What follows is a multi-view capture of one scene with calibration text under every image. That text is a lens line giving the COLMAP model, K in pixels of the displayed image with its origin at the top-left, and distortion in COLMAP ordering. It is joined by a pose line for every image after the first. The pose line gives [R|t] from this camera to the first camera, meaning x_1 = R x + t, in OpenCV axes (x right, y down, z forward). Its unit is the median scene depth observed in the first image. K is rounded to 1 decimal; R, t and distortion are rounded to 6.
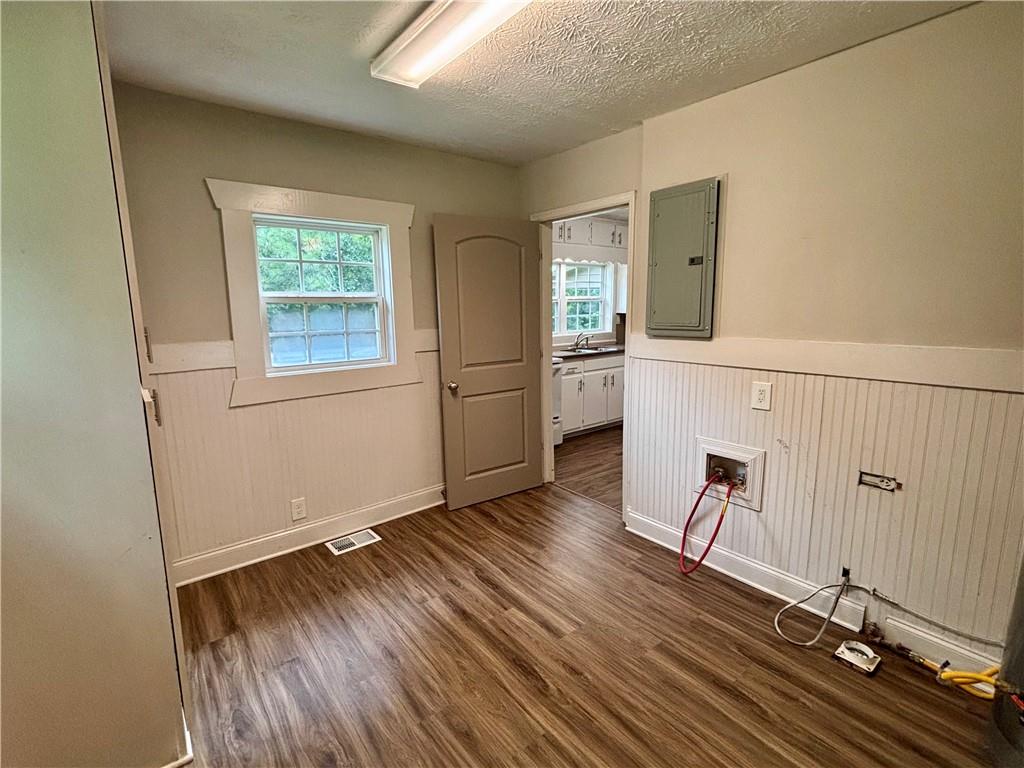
lens RADIAL K [[473.7, 0, 506.9], [0, 473.7, 386.2], [0, 0, 1]] dist [0.001137, 0.000006]
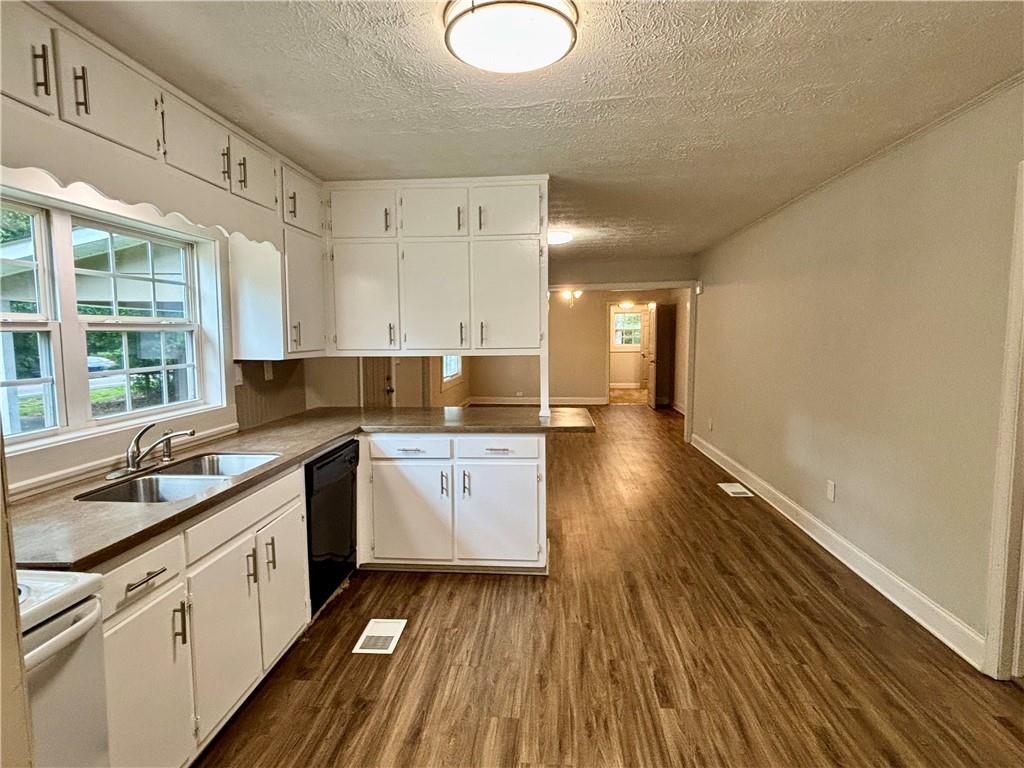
lens RADIAL K [[536.5, 0, 509.6], [0, 536.5, 381.4], [0, 0, 1]] dist [0.020983, -0.005879]
pose [[0.679868, -0.054882, 0.731278, 0.053704], [0.121078, 0.991911, -0.038124, -0.098660], [-0.723271, 0.114461, 0.681013, 0.561291]]
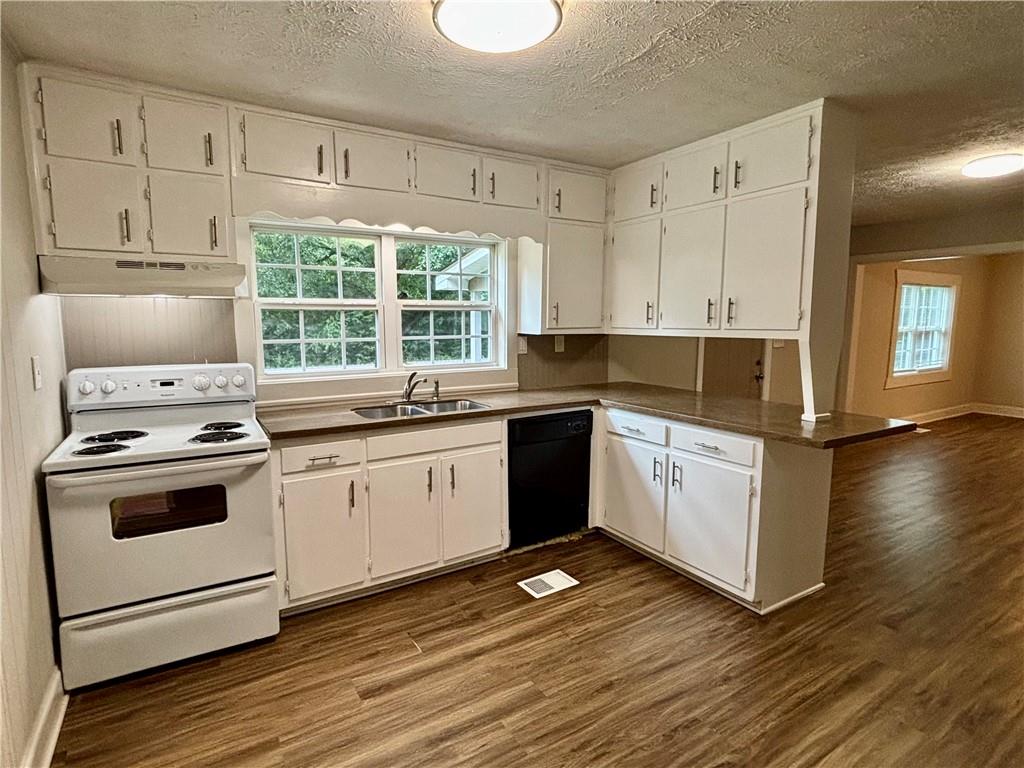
lens RADIAL K [[536.5, 0, 516.0], [0, 536.5, 382.2], [0, 0, 1]] dist [0.020983, -0.005879]
pose [[0.994670, 0.027119, -0.099478, 0.325121], [-0.031937, 0.998377, -0.047155, -0.080142], [0.098038, 0.050081, 0.993922, 0.454545]]
